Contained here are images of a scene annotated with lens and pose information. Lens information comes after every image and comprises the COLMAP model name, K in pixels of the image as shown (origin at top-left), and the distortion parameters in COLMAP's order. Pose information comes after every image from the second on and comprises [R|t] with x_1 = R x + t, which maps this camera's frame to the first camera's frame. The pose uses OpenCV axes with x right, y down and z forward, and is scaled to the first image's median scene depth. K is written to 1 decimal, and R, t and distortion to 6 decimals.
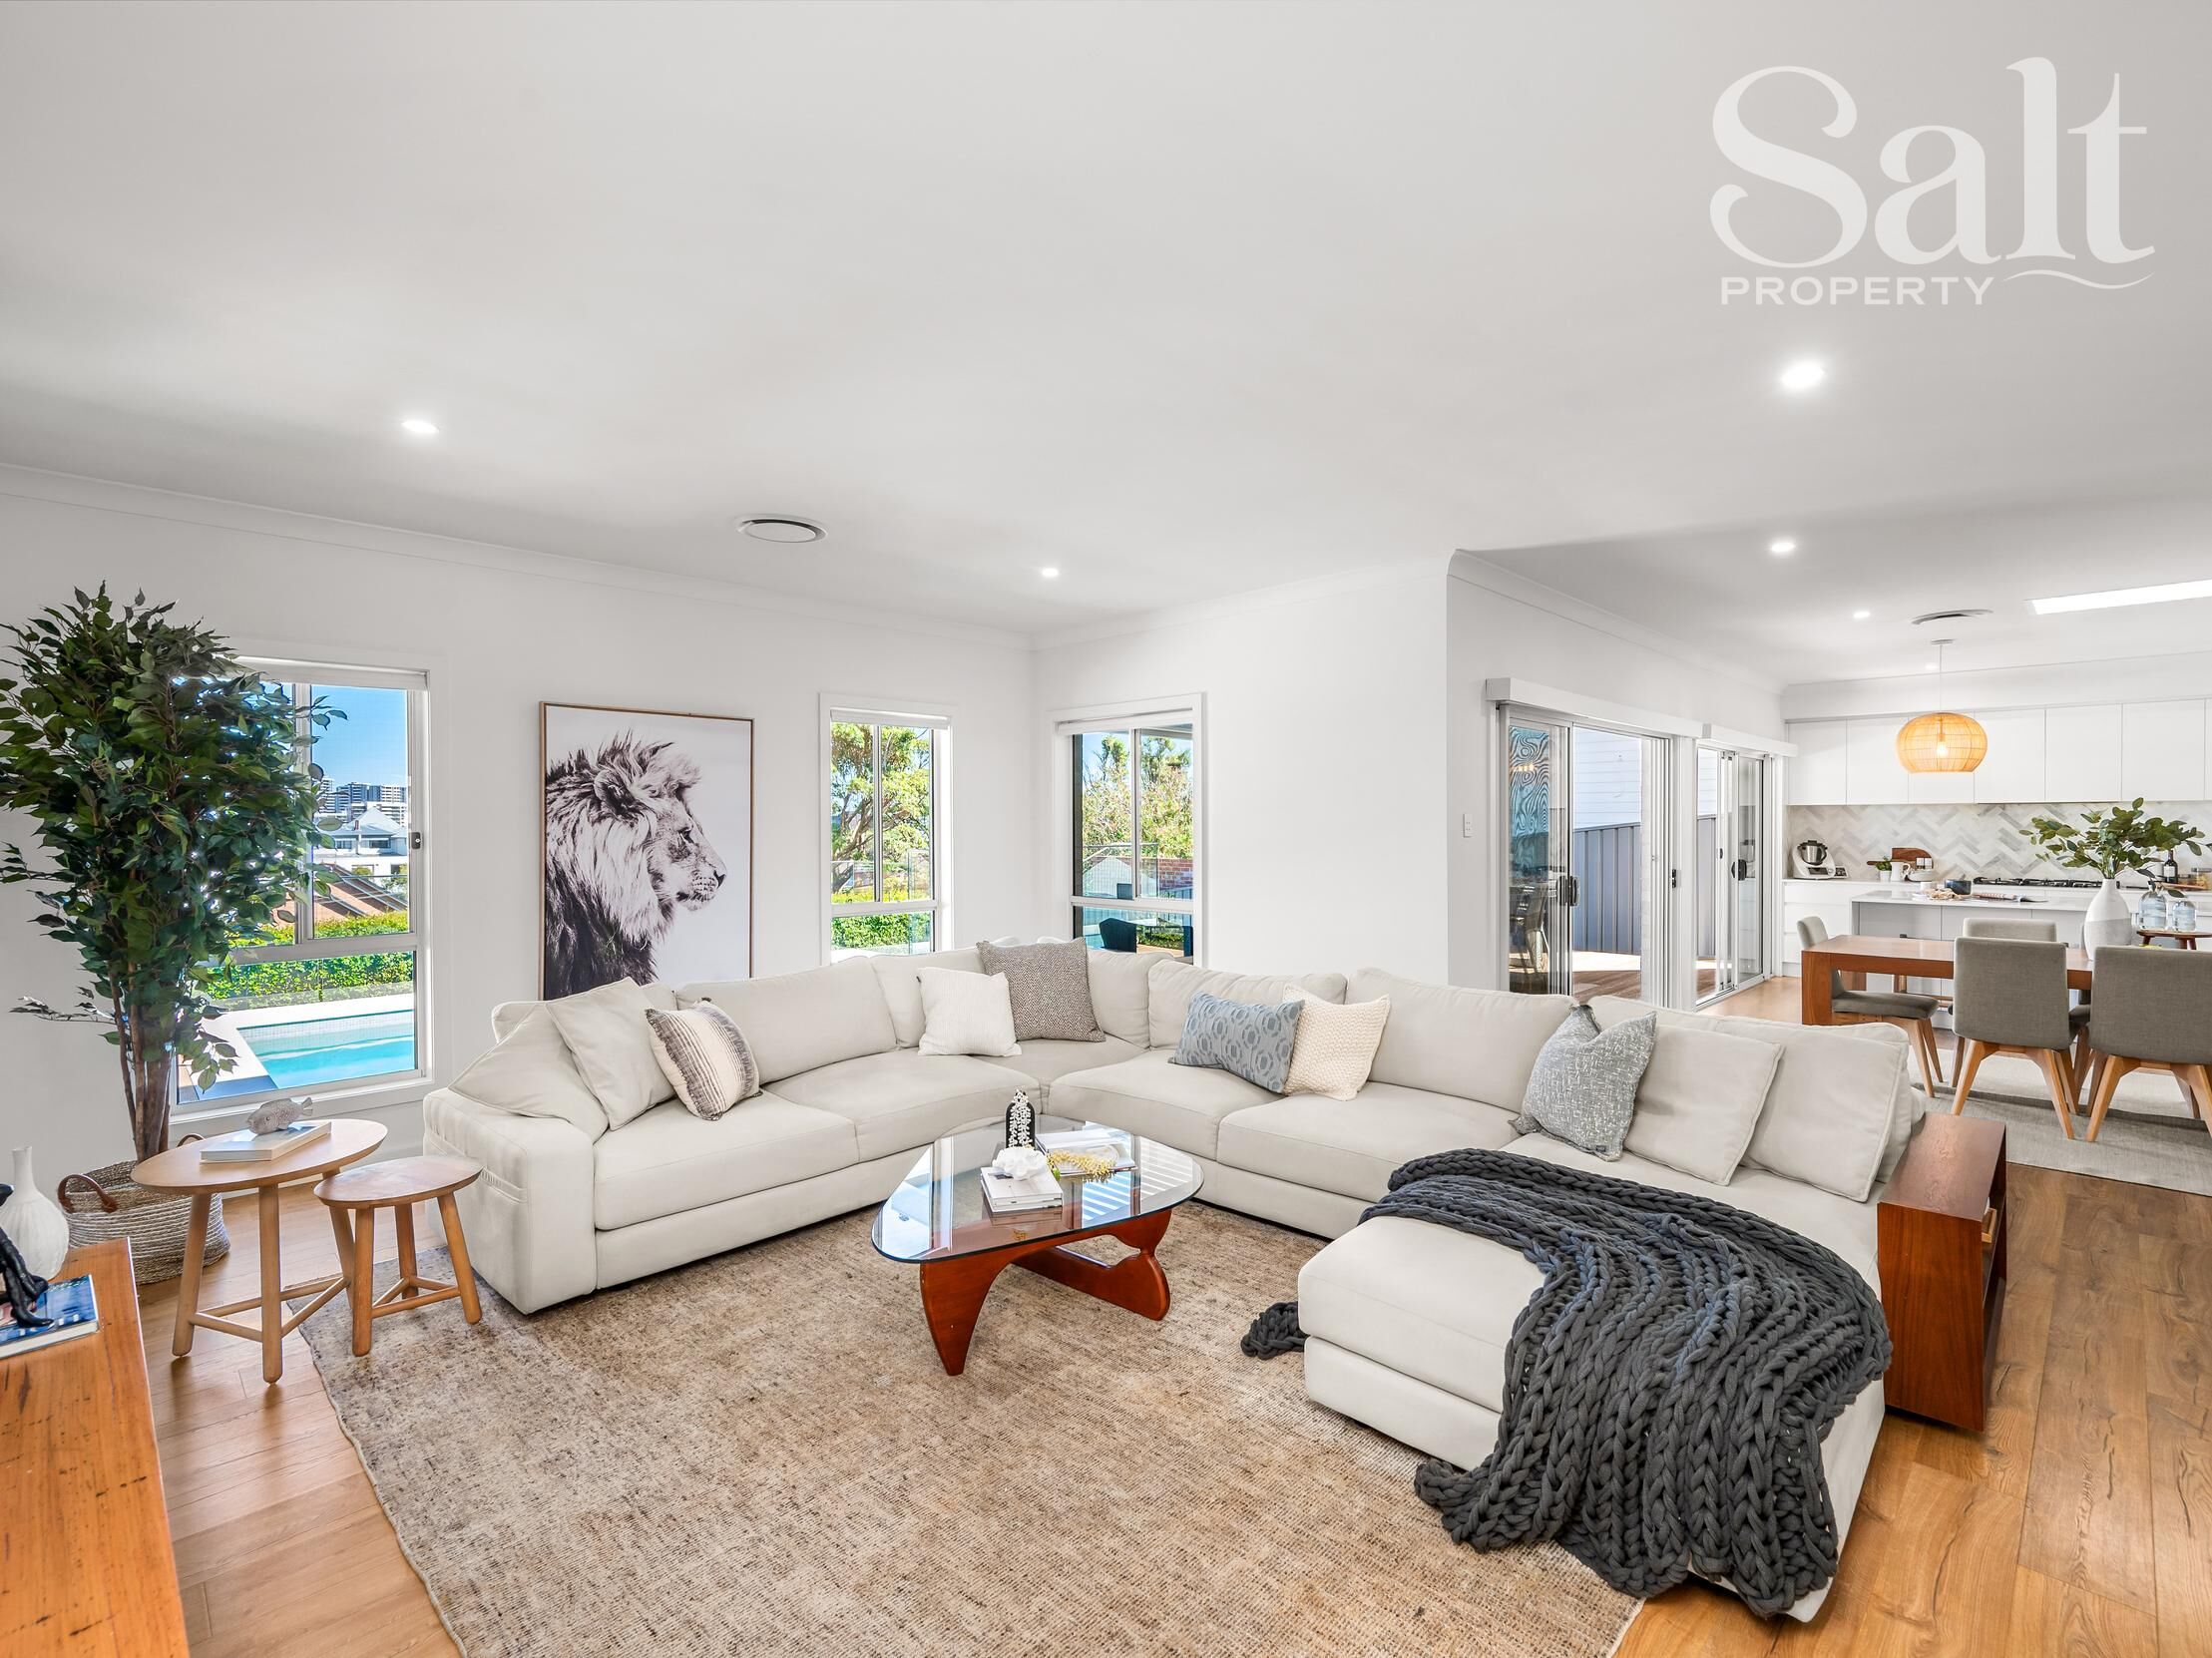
lens RADIAL K [[1030.1, 0, 1107.3], [0, 1030.1, 830.0], [0, 0, 1]] dist [0.004105, -0.001481]
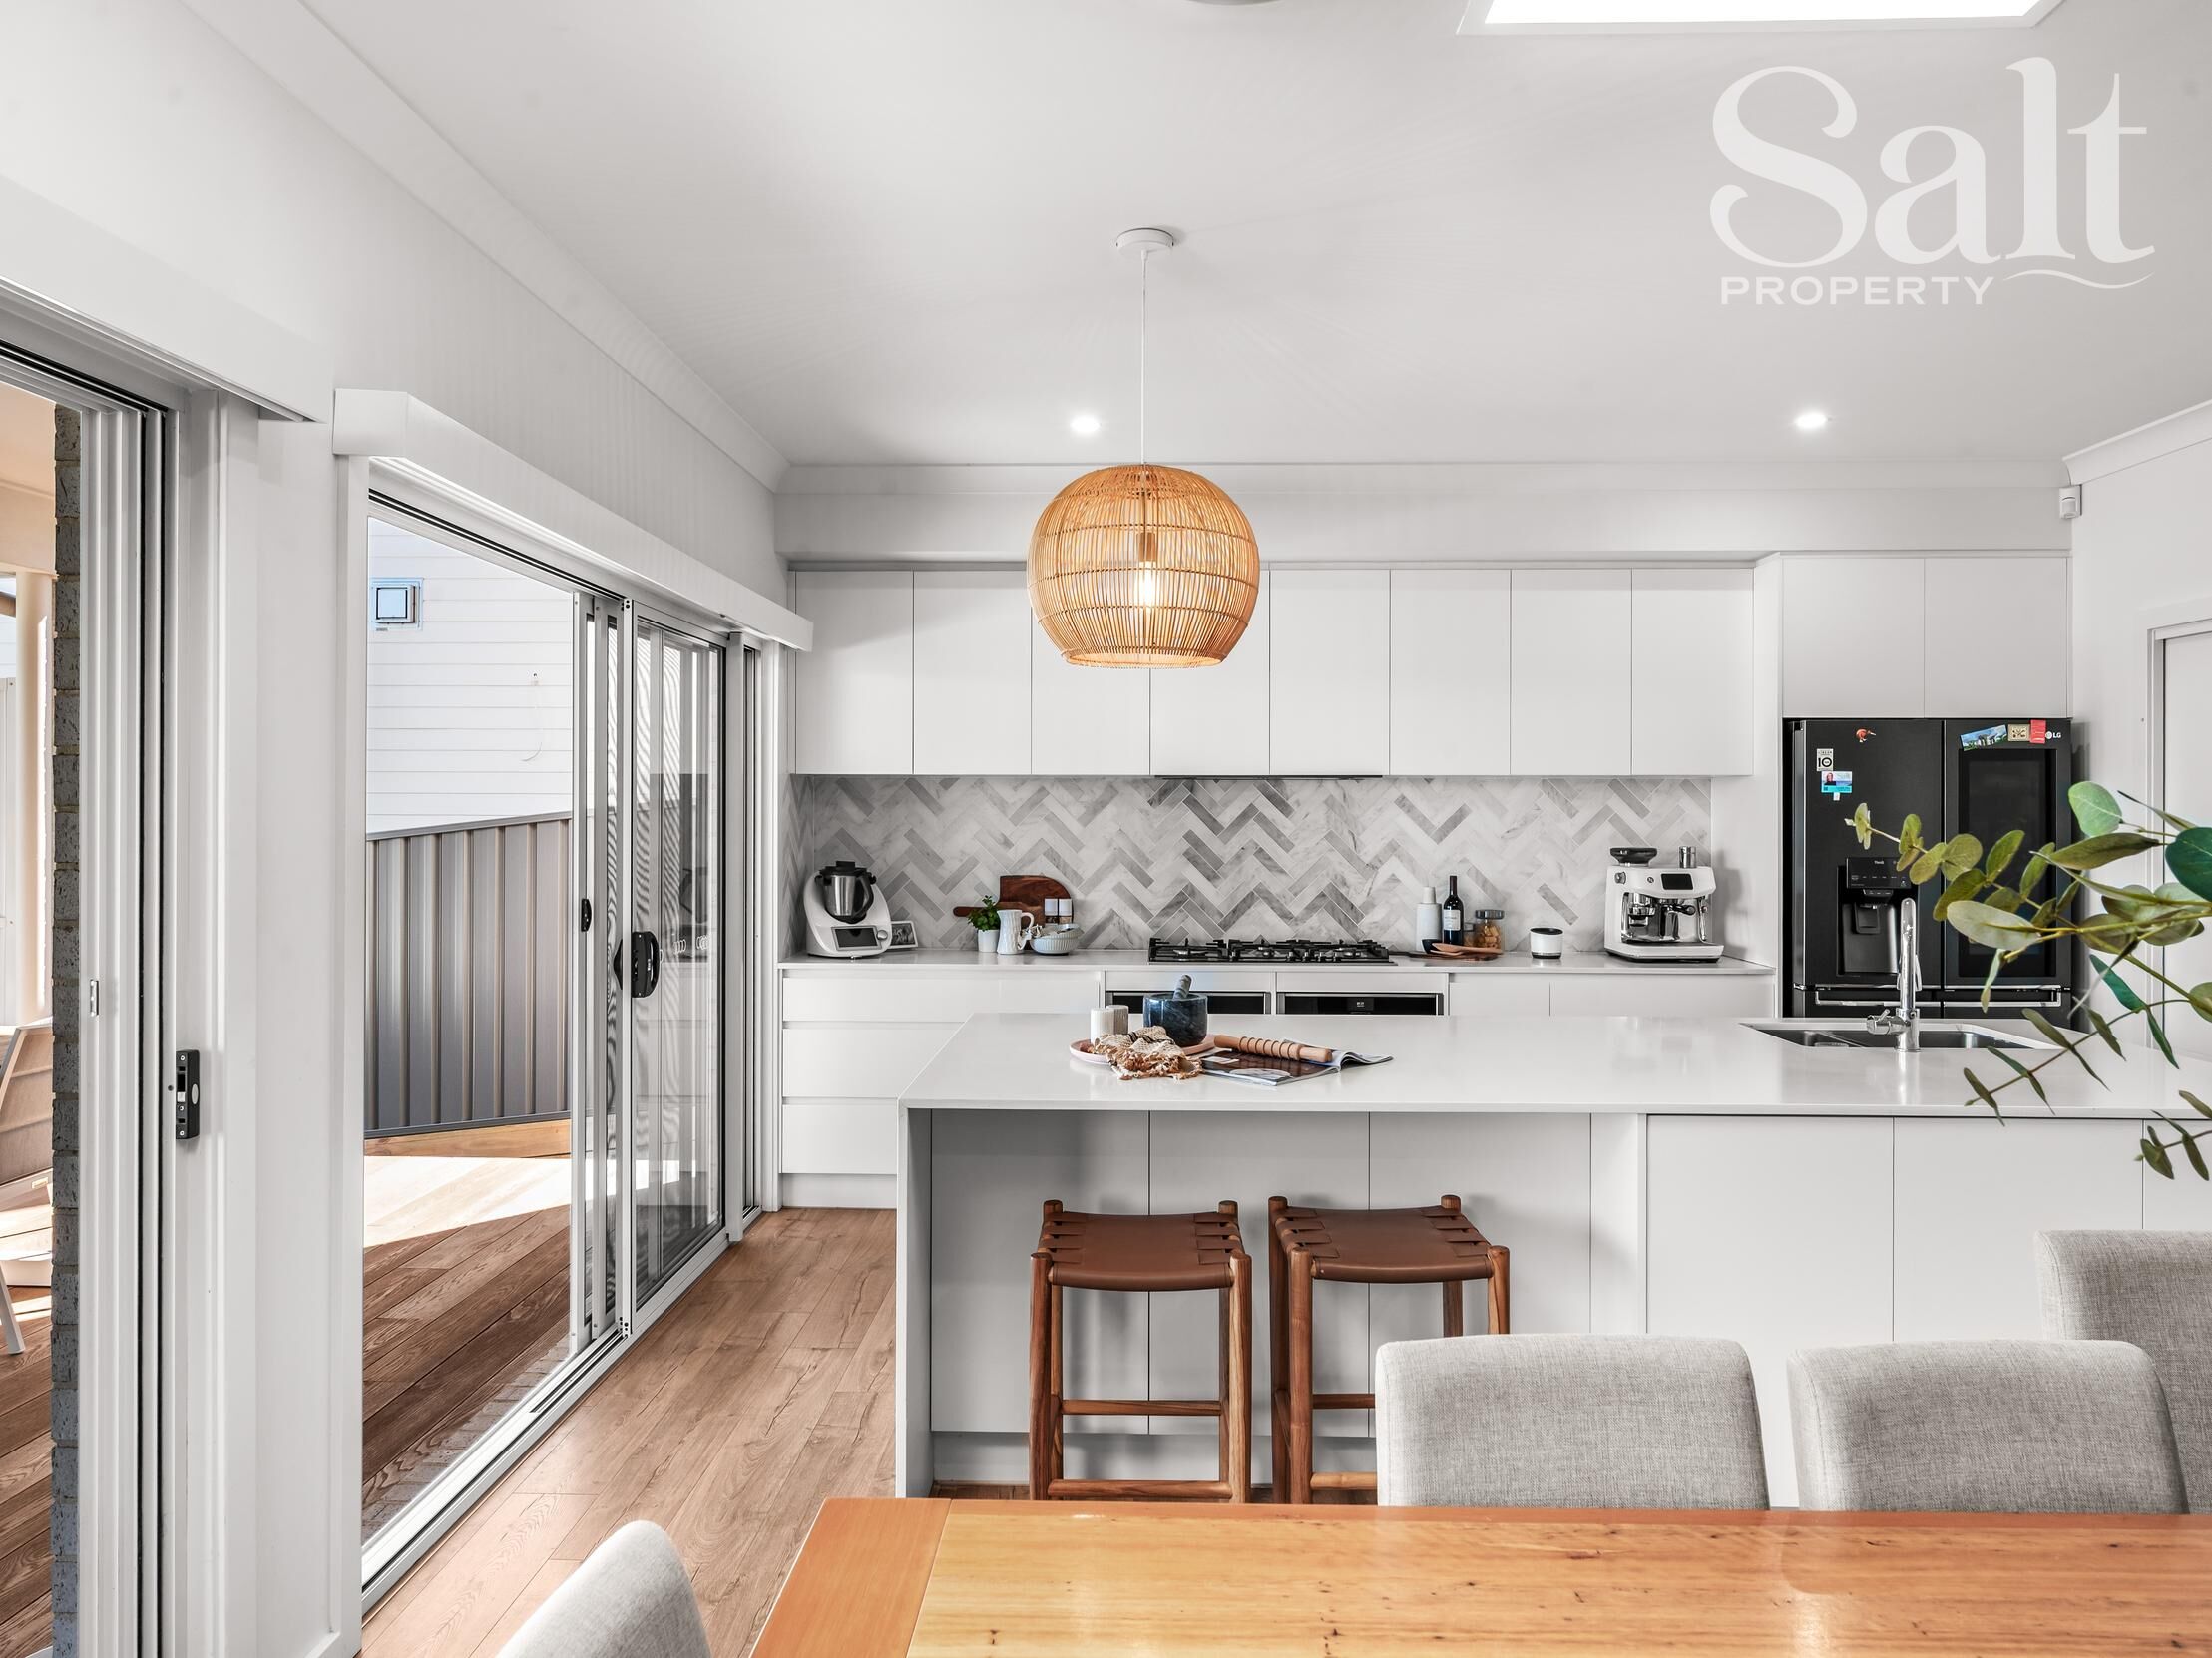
lens RADIAL K [[1399.4, 0, 1121.8], [0, 1399.4, 817.1], [0, 0, 1]] dist [0.001802, -0.004134]
pose [[0.729297, 0.002003, 0.684194, 0.417873], [0.000244, 0.999995, -0.003187, -0.006212], [-0.684197, 0.002491, 0.729293, 0.566940]]
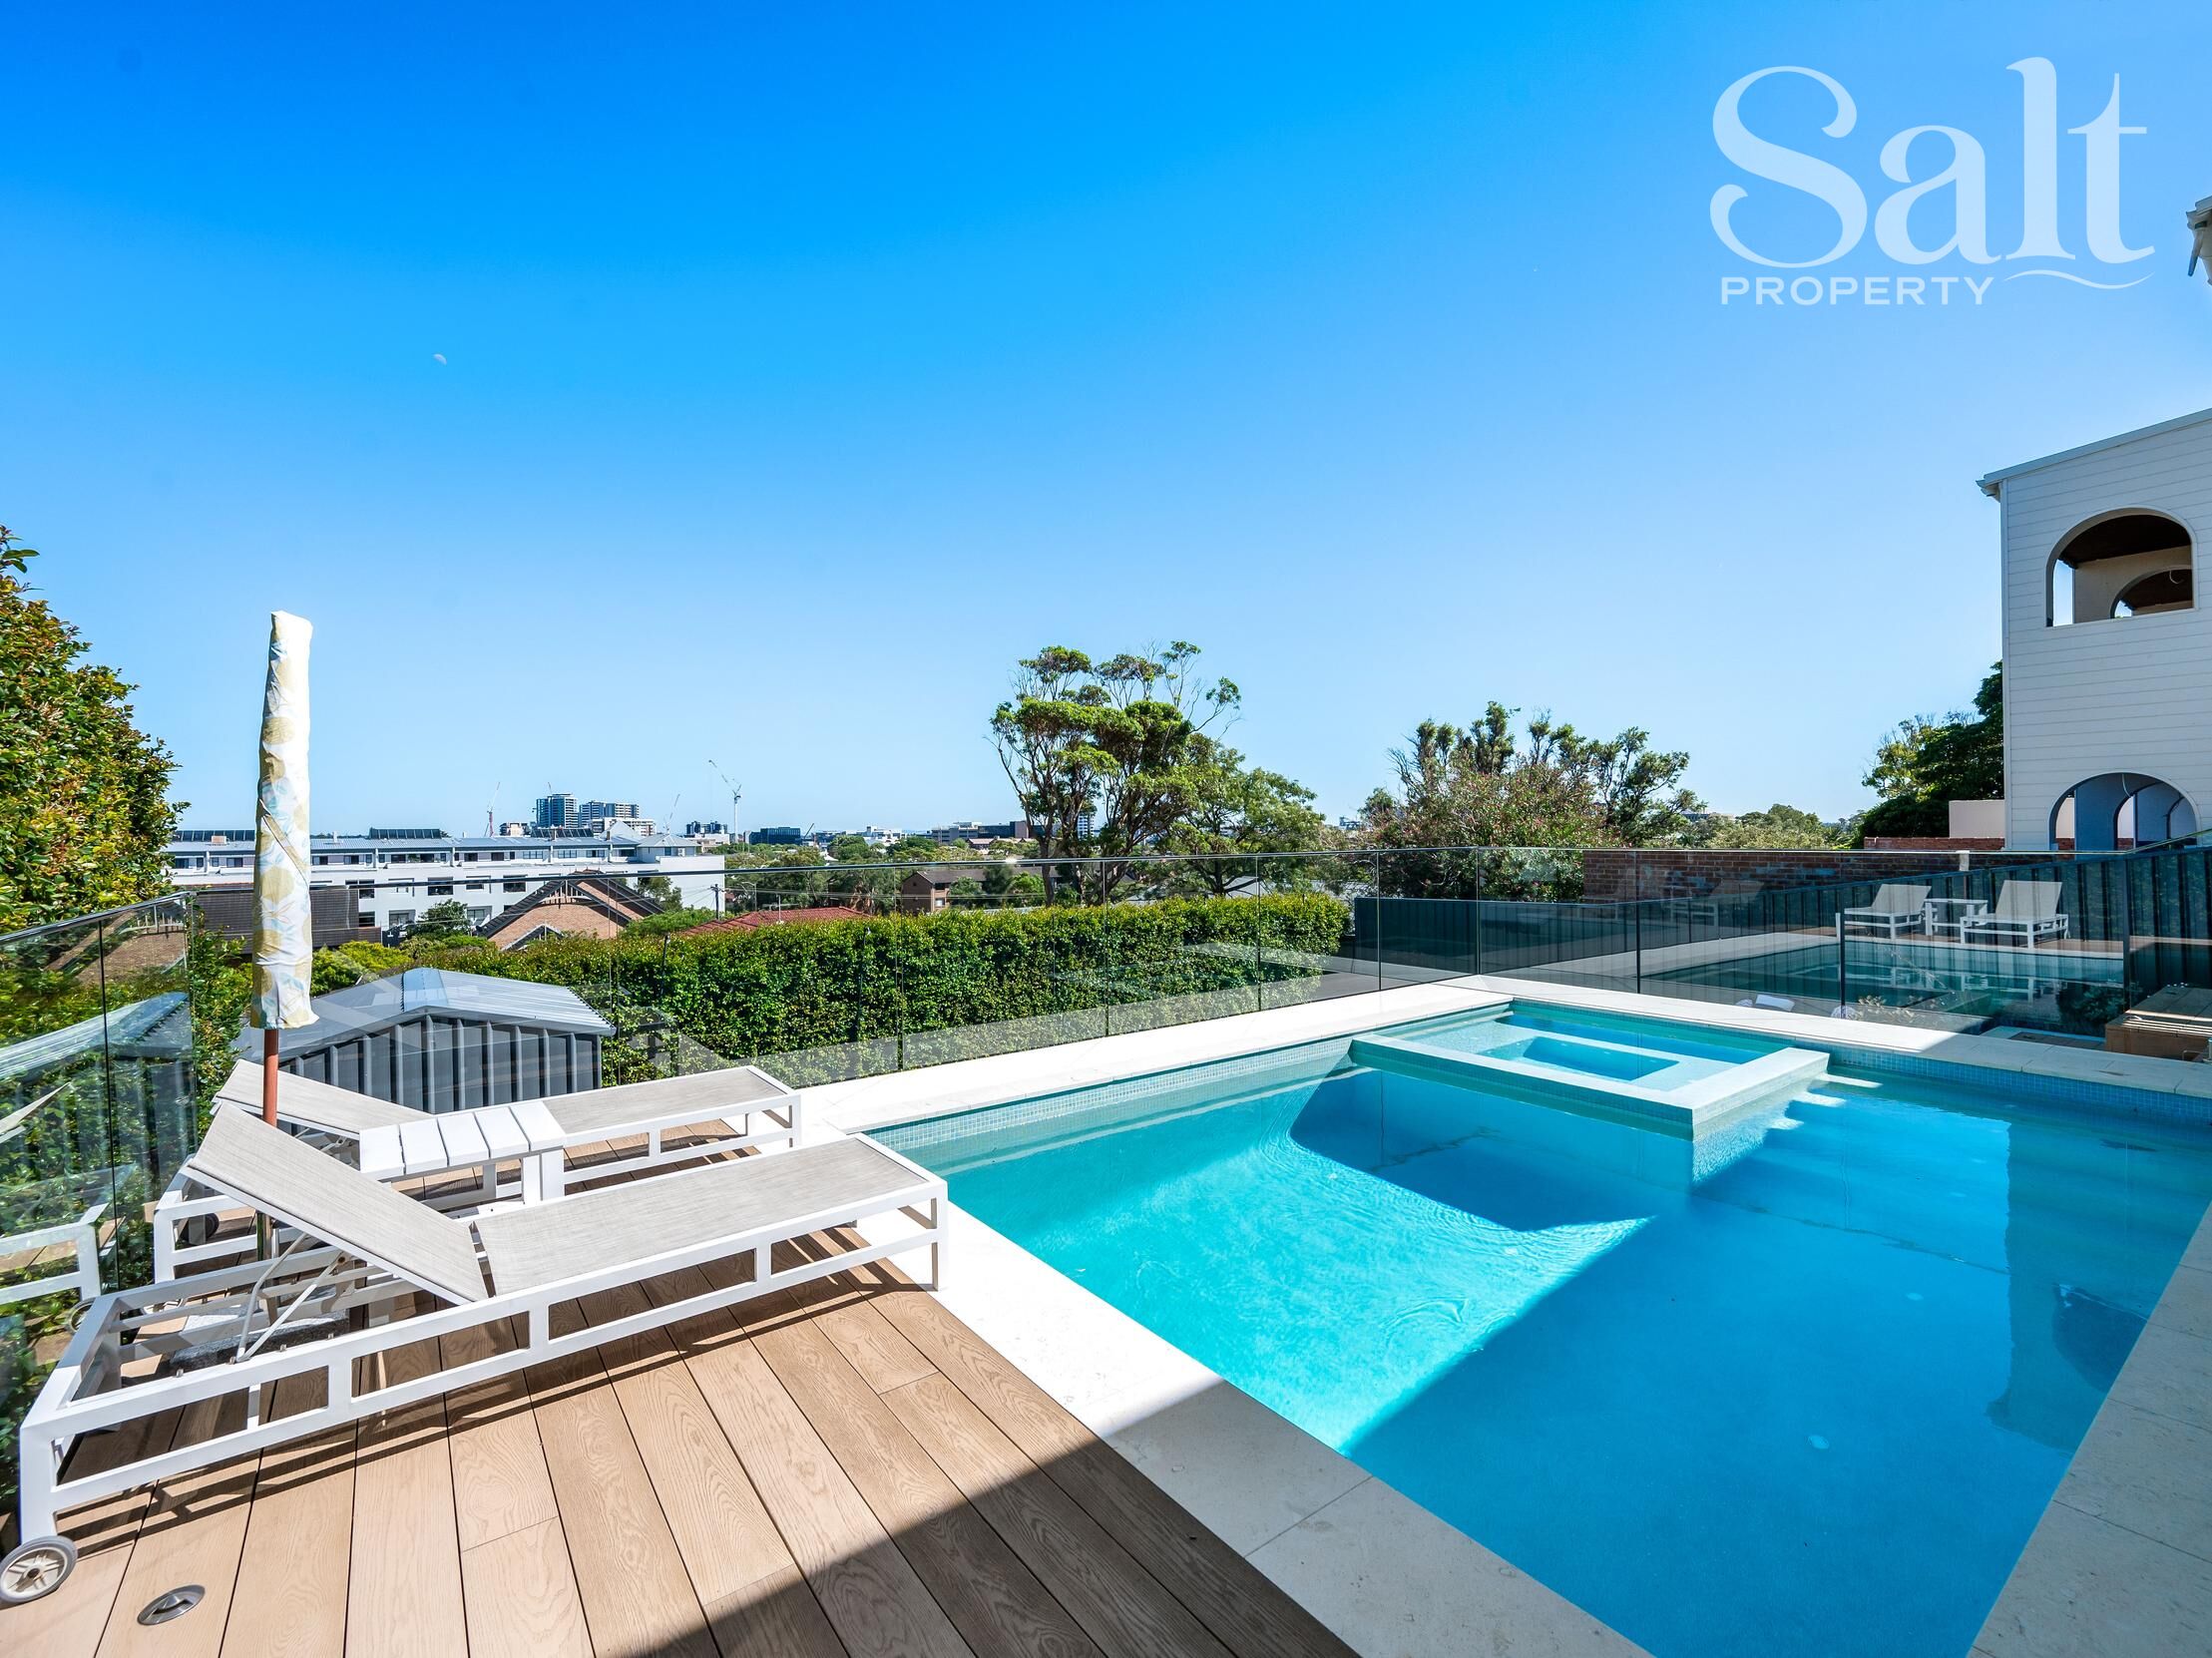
lens RADIAL K [[981.6, 0, 1098.2], [0, 981.6, 839.1], [0, 0, 1]] dist [-0.001827, 0.000263]
pose [[0.988367, -0.009414, -0.151795, -0.669740], [0.009661, 0.999953, 0.000893, 0.039534], [0.151779, -0.002349, 0.988412, 0.543261]]
